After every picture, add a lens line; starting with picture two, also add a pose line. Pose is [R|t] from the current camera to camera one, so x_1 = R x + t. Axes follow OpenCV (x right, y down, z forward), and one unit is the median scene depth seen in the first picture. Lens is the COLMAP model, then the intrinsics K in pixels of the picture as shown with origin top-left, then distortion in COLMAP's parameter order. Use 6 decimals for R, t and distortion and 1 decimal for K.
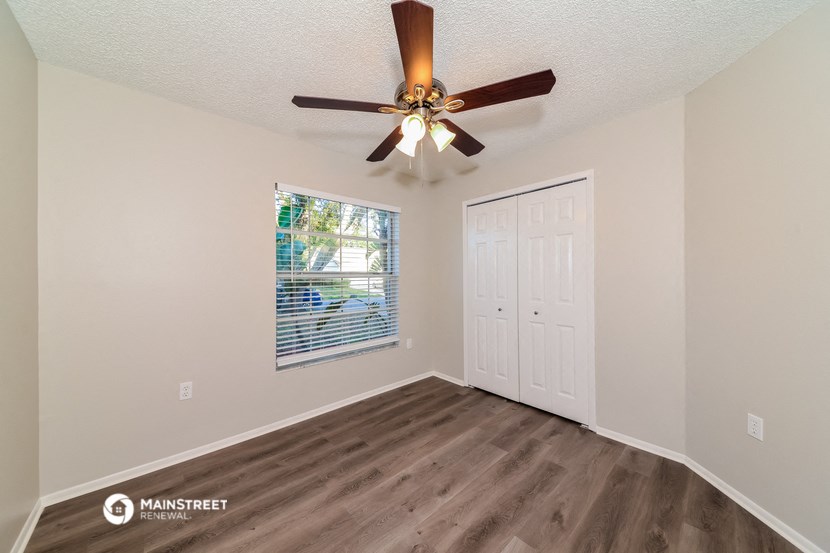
lens RADIAL K [[289.8, 0, 444.2], [0, 289.8, 277.0], [0, 0, 1]] dist [-0.000606, -0.000273]
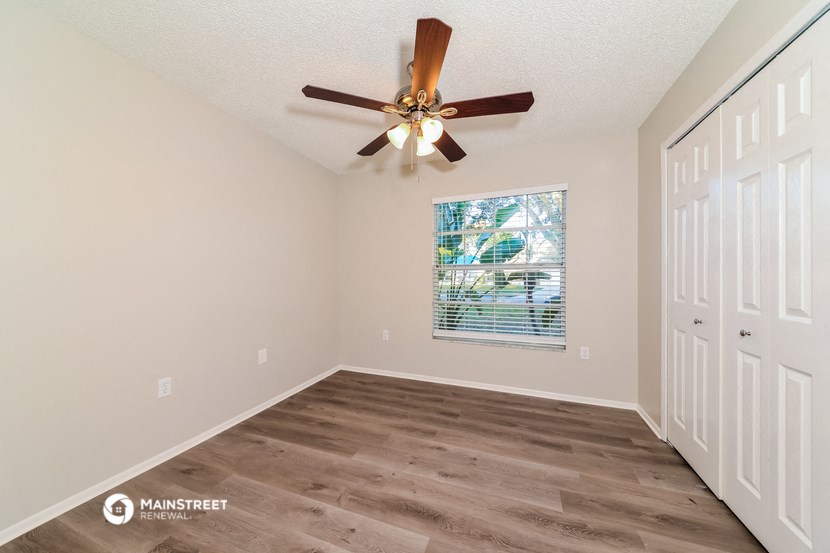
lens RADIAL K [[302.7, 0, 415.0], [0, 302.7, 276.5], [0, 0, 1]] dist [-0.033067, -0.000243]
pose [[0.421722, 0.011702, -0.906649, 0.642564], [-0.023477, 0.999722, 0.001984, 0.036122], [0.906421, 0.020449, 0.421880, 0.326660]]
